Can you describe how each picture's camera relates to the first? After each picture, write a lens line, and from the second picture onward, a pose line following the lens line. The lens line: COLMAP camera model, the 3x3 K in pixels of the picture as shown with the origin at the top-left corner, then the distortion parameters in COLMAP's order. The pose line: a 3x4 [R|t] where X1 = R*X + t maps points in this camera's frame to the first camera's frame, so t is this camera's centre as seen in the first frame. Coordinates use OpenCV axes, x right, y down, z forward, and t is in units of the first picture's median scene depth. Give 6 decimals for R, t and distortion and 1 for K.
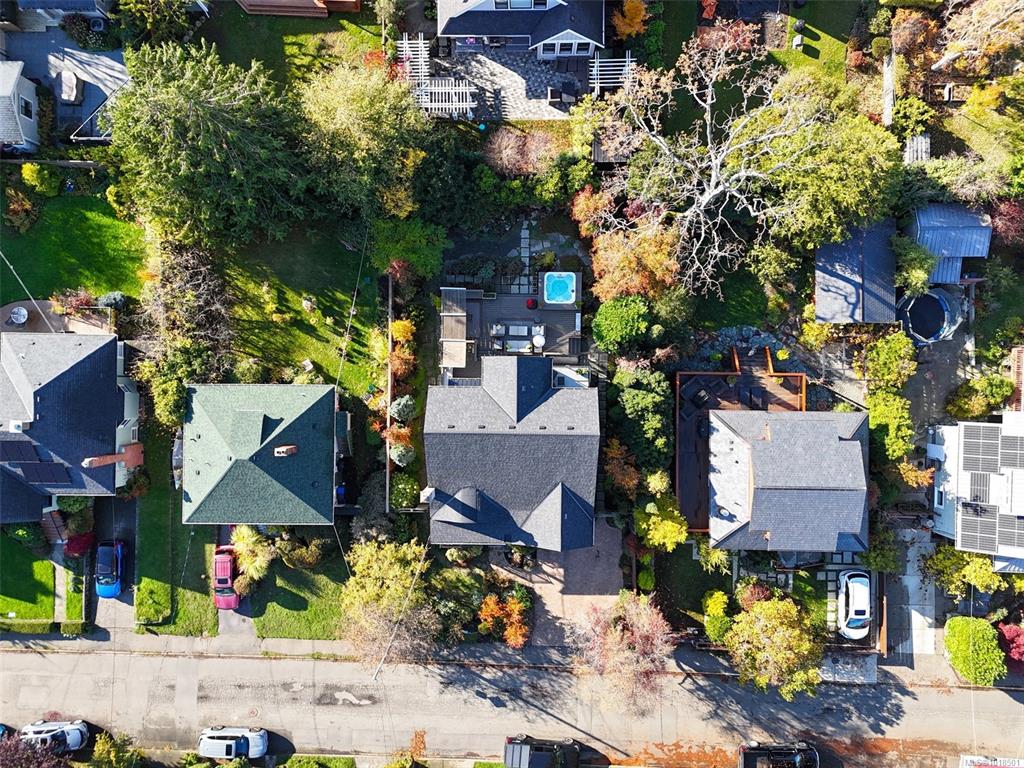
lens RADIAL K [[743.4, 0, 514.5], [0, 743.4, 384.0], [0, 0, 1]] dist [0.105832, -0.122569]
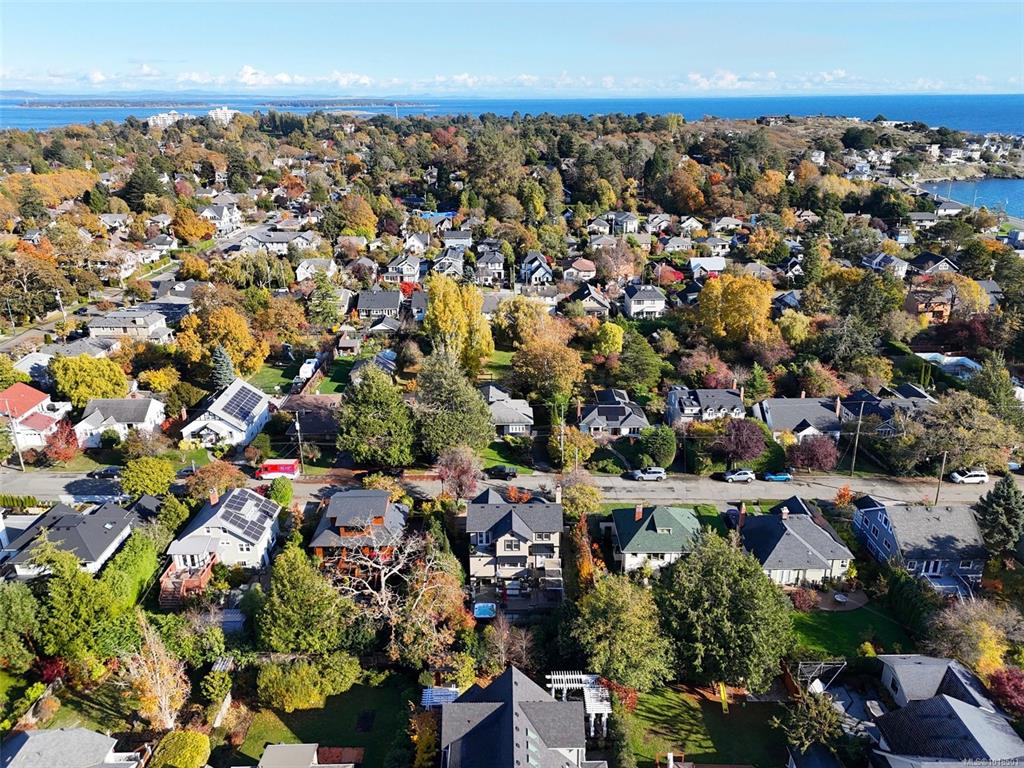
lens RADIAL K [[743.4, 0, 514.5], [0, 743.4, 384.0], [0, 0, 1]] dist [0.105832, -0.122569]
pose [[-0.999573, 0.029050, -0.003189, -0.006234], [-0.013407, -0.358848, 0.933300, -1.368344], [0.025968, 0.932944, 0.359084, 0.045087]]
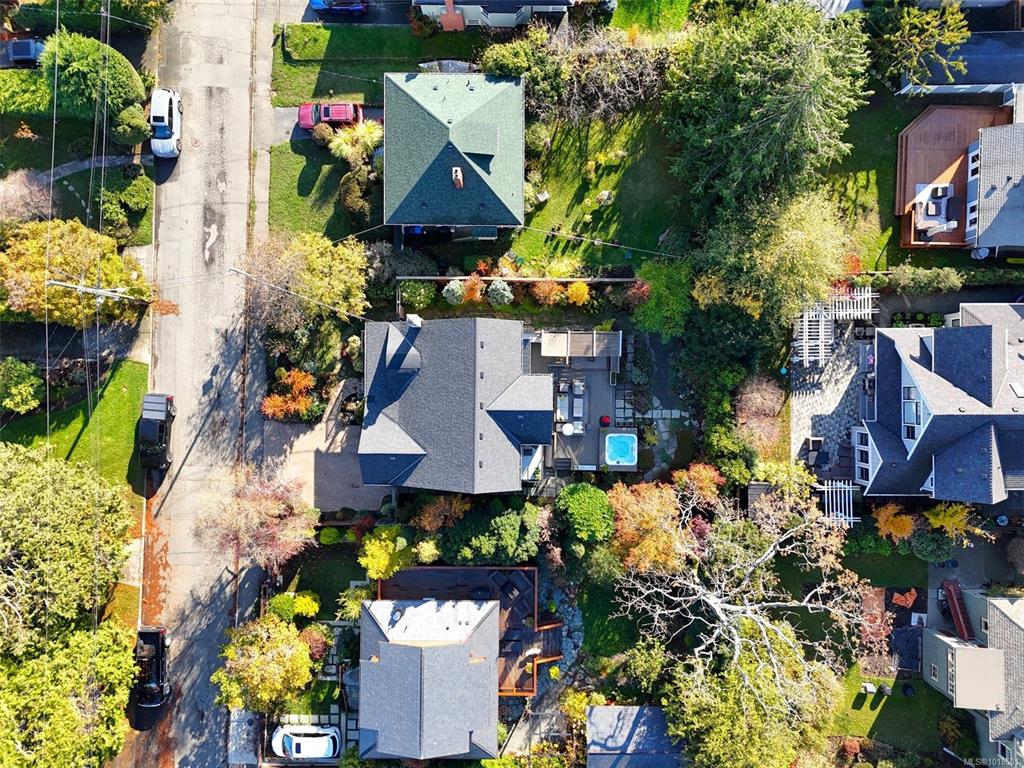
lens RADIAL K [[743.4, 0, 514.5], [0, 743.4, 384.0], [0, 0, 1]] dist [0.105832, -0.122569]
pose [[0.002139, 0.999955, 0.009267, -0.036452], [-0.999939, 0.002038, 0.010856, 0.002927], [0.010837, -0.009289, 0.999898, 0.001744]]
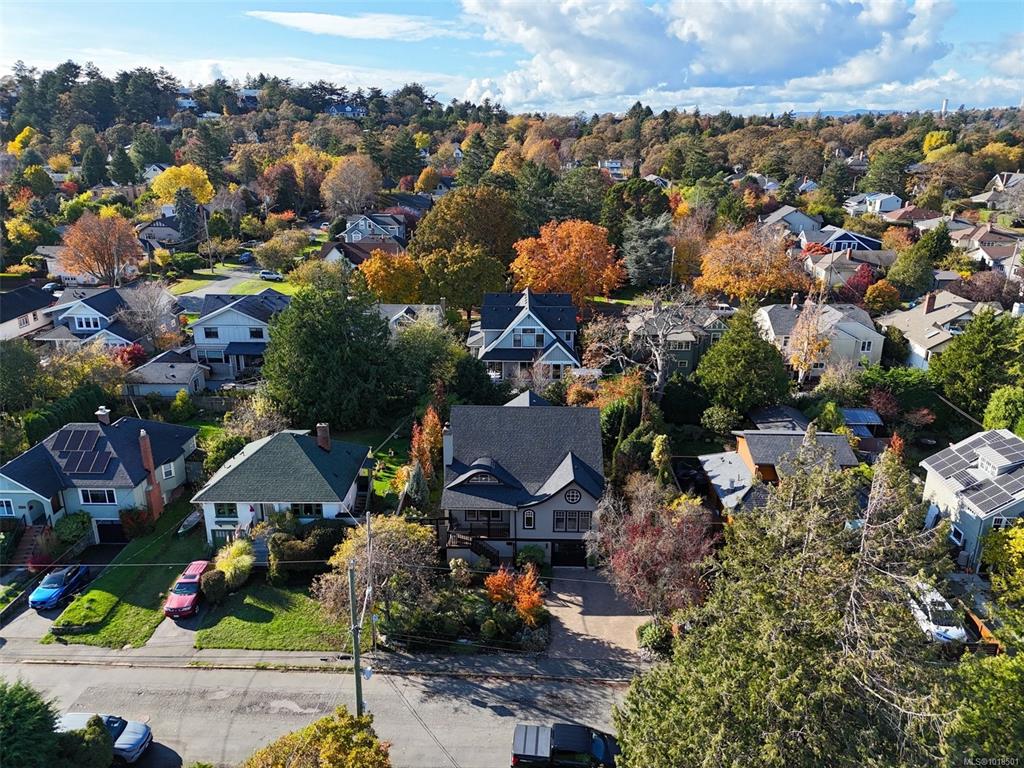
lens RADIAL K [[743.4, 0, 514.5], [0, 743.4, 384.0], [0, 0, 1]] dist [0.105832, -0.122569]
pose [[0.999711, 0.024036, 0.000547, -0.019688], [-0.007181, 0.320226, -0.947314, 1.036848], [-0.022944, 0.947036, 0.320306, 0.516527]]
